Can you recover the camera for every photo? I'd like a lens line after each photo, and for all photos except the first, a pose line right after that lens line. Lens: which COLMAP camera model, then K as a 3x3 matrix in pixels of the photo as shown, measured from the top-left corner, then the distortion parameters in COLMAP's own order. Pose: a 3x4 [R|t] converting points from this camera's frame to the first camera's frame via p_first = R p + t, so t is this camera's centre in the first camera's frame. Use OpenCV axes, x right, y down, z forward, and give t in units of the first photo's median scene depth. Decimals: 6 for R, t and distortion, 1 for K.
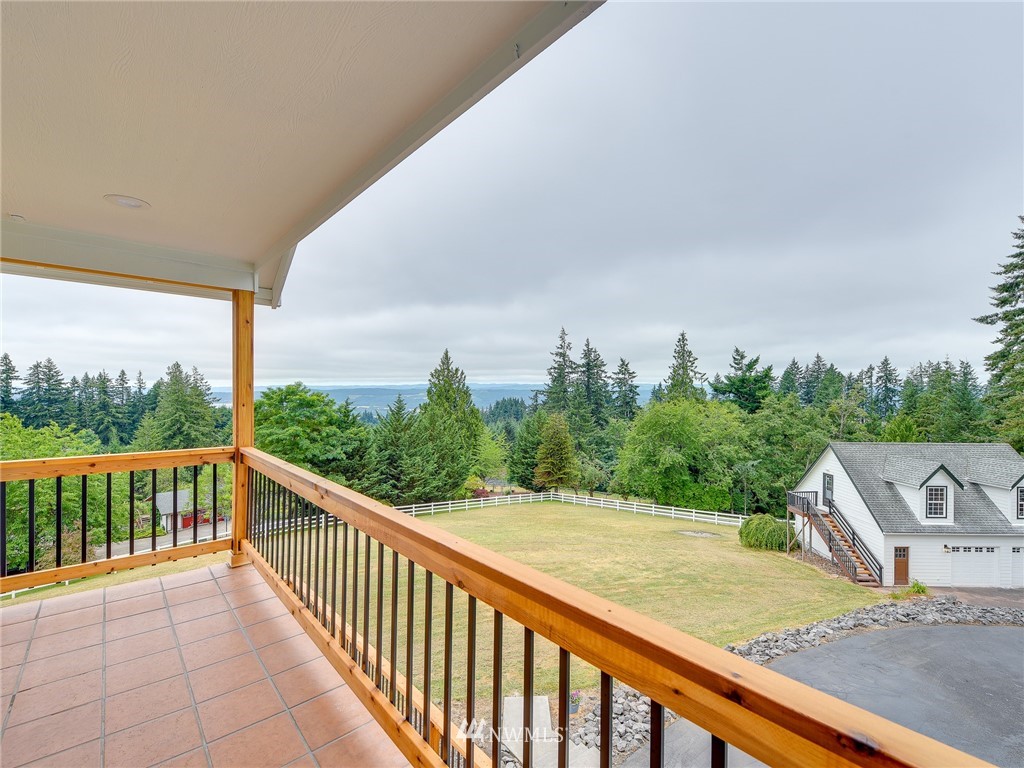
lens RADIAL K [[450.0, 0, 510.7], [0, 450.0, 389.1], [0, 0, 1]] dist [0.000154, -0.000898]
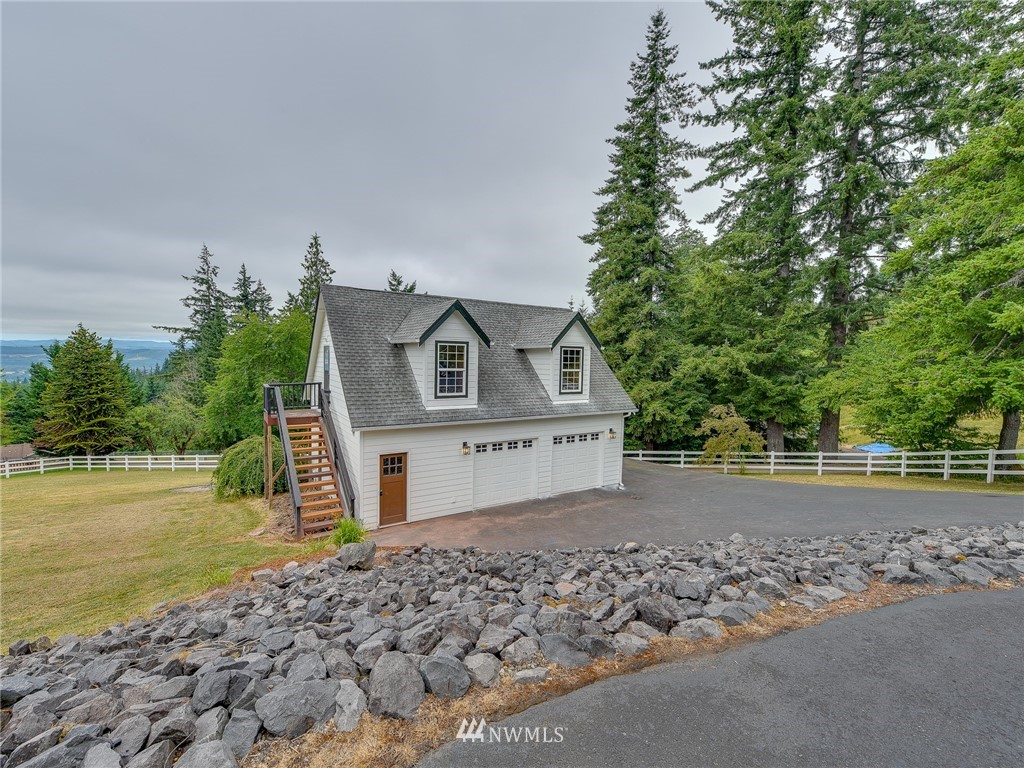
lens RADIAL K [[450.0, 0, 510.7], [0, 450.0, 389.1], [0, 0, 1]] dist [0.000154, -0.000898]
pose [[0.826617, -0.026892, 0.562122, 0.675128], [-0.018844, 0.996975, 0.075408, 0.227331], [-0.562449, -0.072926, 0.823609, 0.477961]]
